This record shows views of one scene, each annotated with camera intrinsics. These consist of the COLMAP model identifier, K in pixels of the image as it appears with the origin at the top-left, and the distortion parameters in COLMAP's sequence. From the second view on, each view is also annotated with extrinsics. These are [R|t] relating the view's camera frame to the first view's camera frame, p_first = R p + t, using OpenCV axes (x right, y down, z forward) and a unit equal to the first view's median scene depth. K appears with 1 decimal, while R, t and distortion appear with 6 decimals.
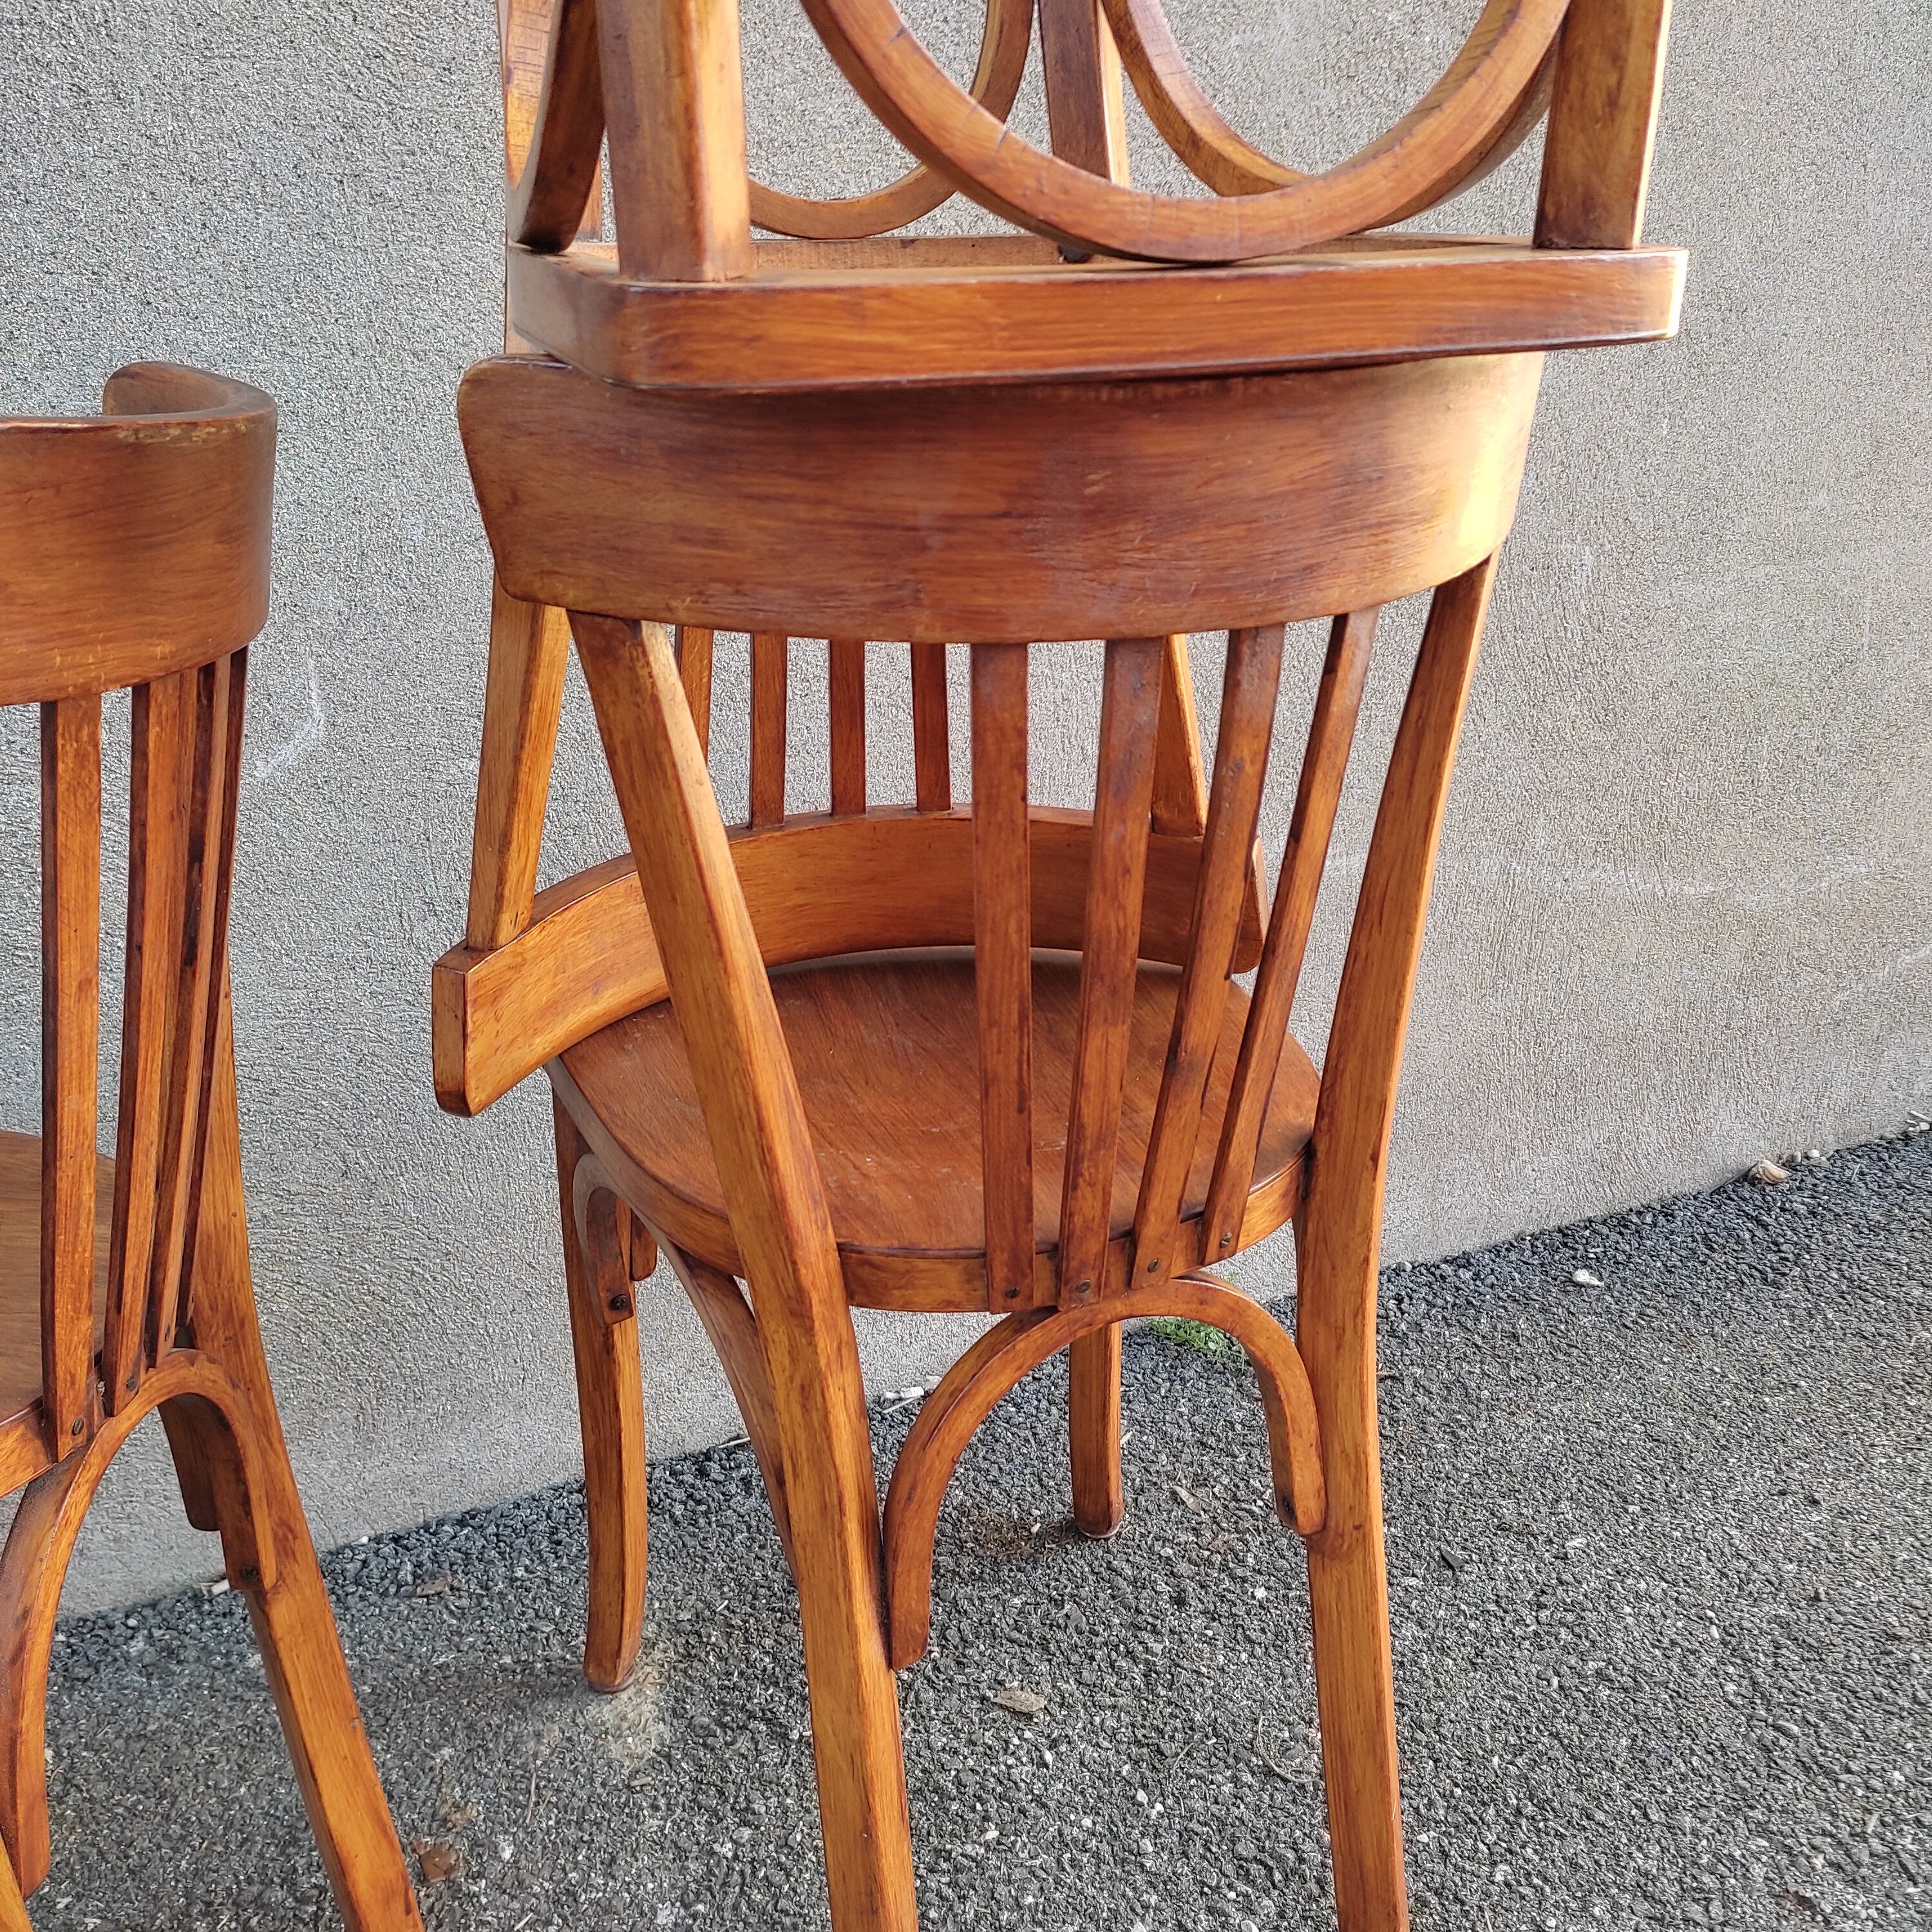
lens RADIAL K [[1911.6, 0, 943.1], [0, 1911.6, 957.6], [0, 0, 1]] dist [0.028494, 0.000000]
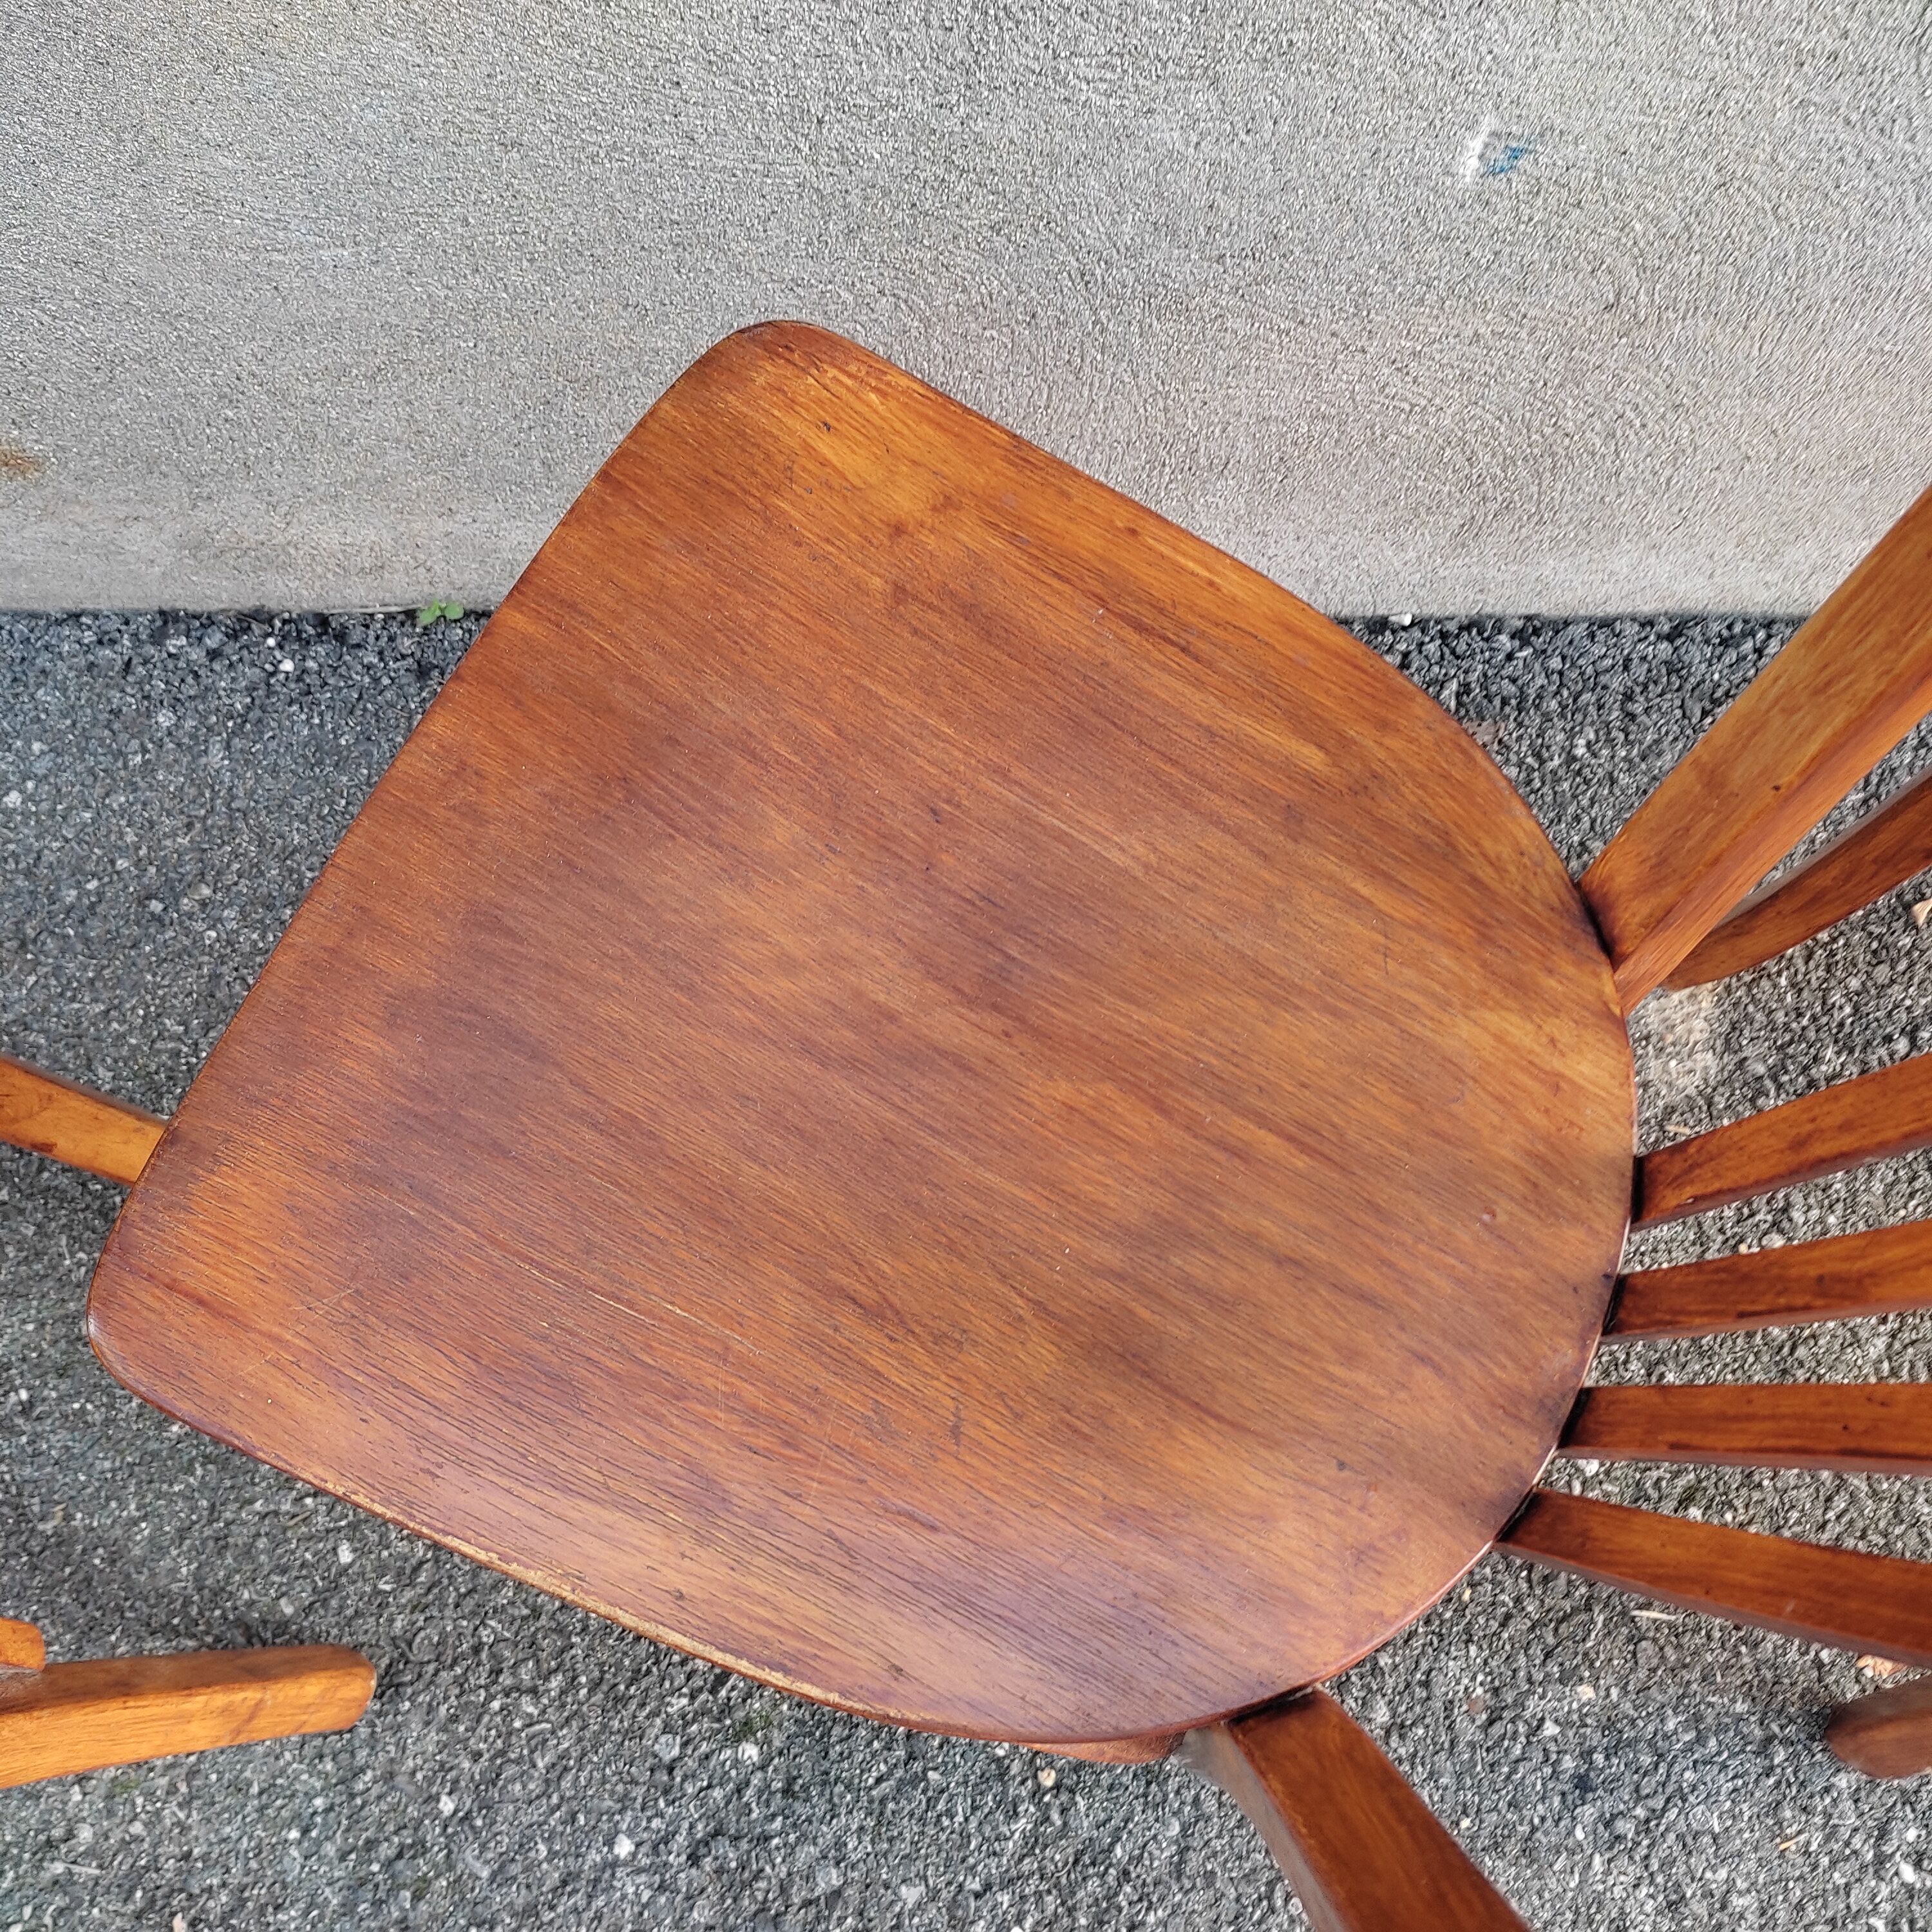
lens RADIAL K [[1911.6, 0, 957.6], [0, 1911.6, 954.1], [0, 0, 1]] dist [0.028494, 0.000000]
pose [[0.921822, 0.378117, -0.085274, -0.416358], [-0.168382, 0.588790, 0.790553, -0.268981], [0.349129, -0.714390, 0.606428, 0.392031]]
